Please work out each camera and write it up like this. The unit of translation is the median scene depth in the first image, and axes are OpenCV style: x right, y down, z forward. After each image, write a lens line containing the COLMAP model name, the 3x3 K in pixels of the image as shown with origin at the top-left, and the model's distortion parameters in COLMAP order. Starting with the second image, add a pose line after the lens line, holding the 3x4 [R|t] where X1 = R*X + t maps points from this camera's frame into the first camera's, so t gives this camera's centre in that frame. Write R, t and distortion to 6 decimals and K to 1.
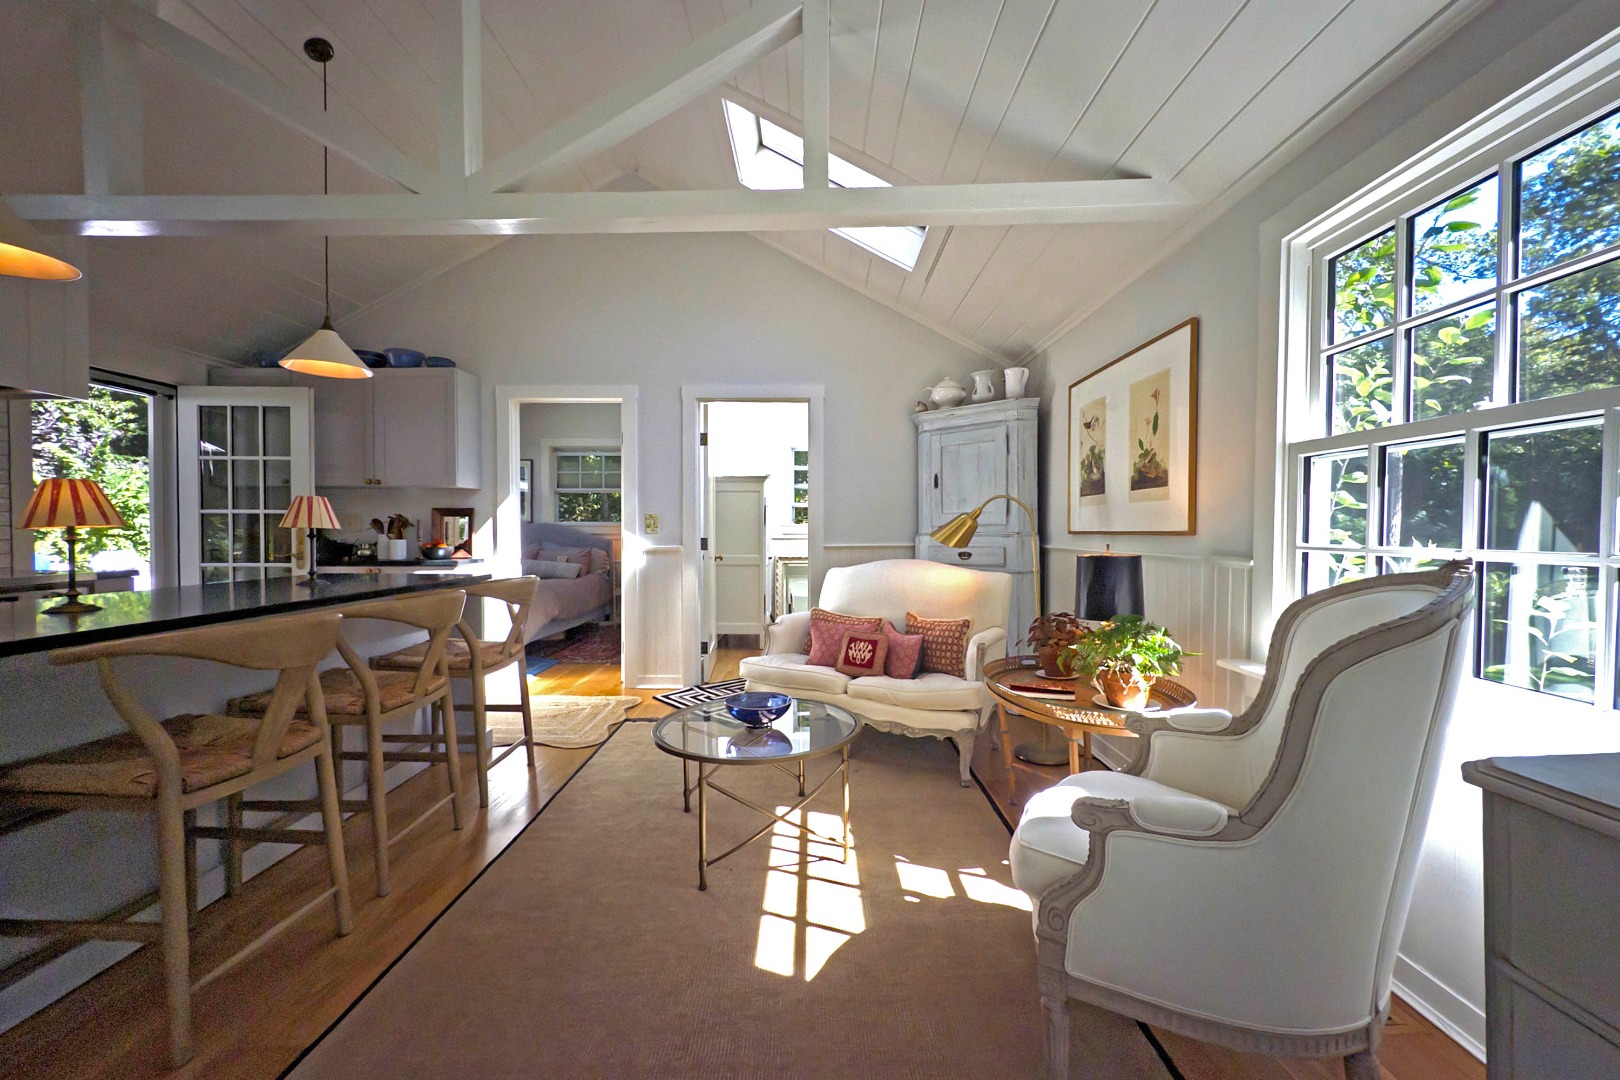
lens RADIAL K [[655.7, 0, 804.7], [0, 655.7, 541.5], [0, 0, 1]] dist [-0.003667, -0.000238]
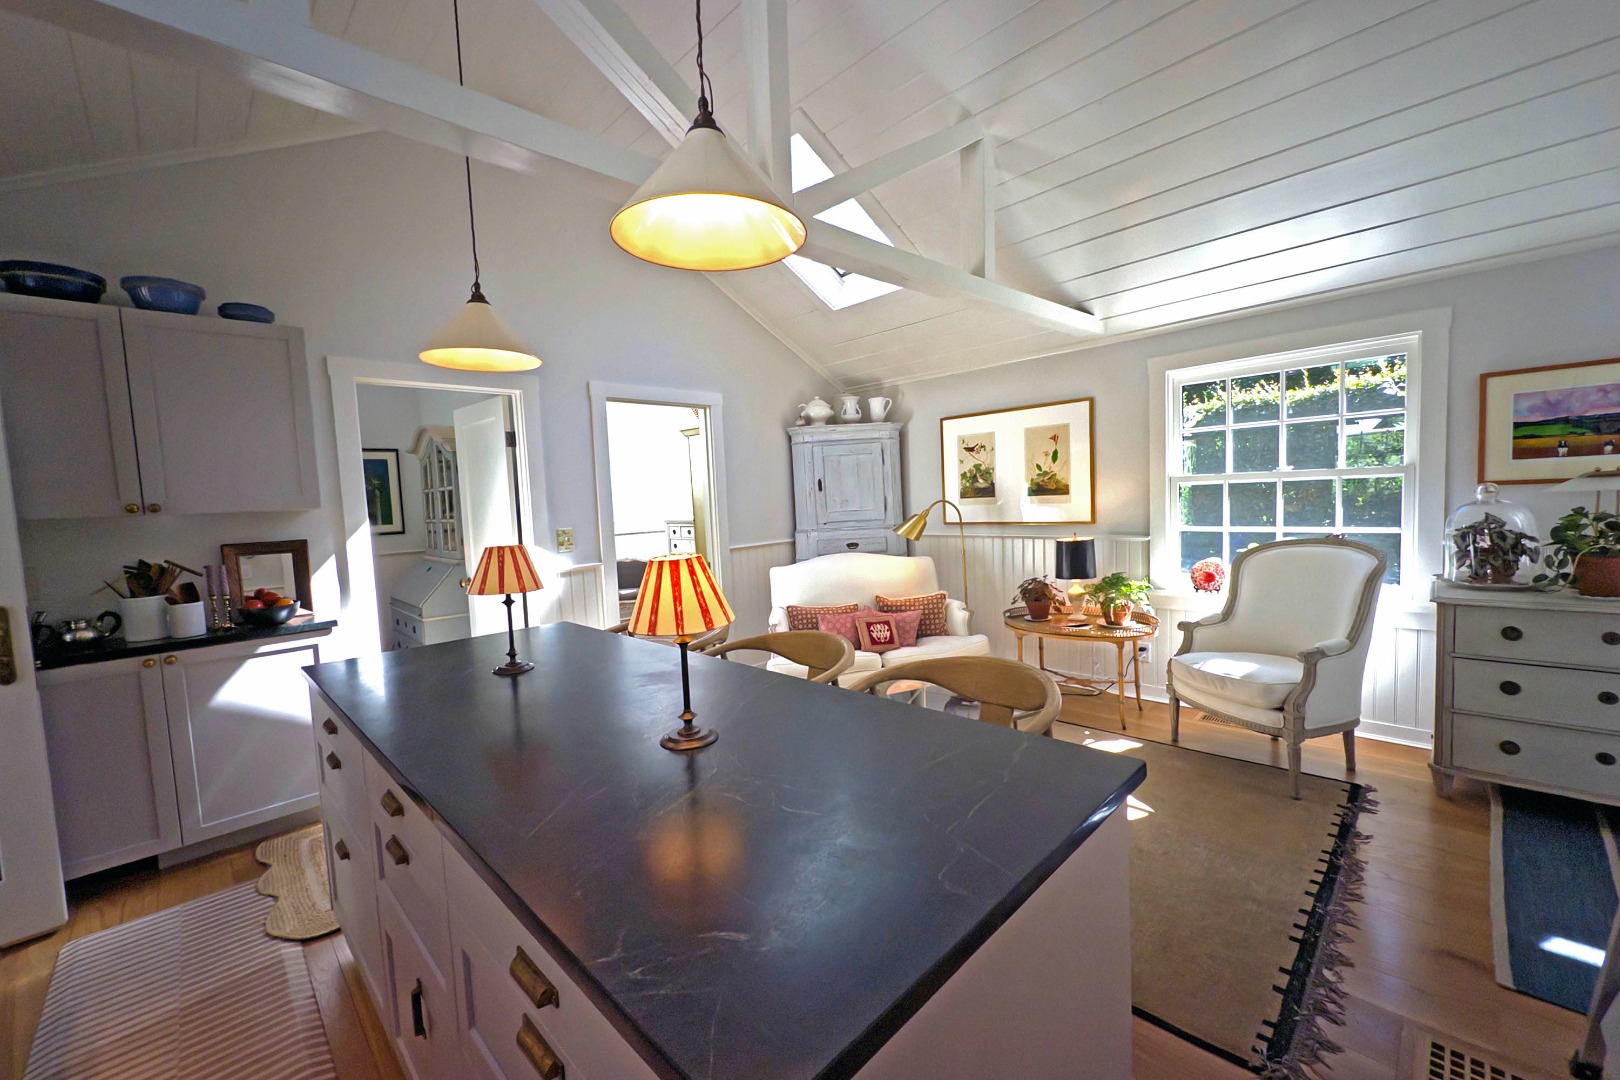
lens RADIAL K [[655.7, 0, 808.1], [0, 655.7, 539.1], [0, 0, 1]] dist [-0.003667, -0.000238]
pose [[0.697678, -0.081397, 0.711772, -0.693171], [0.059565, 0.996675, 0.055592, -0.064827], [-0.713931, 0.003611, 0.700207, 0.190609]]
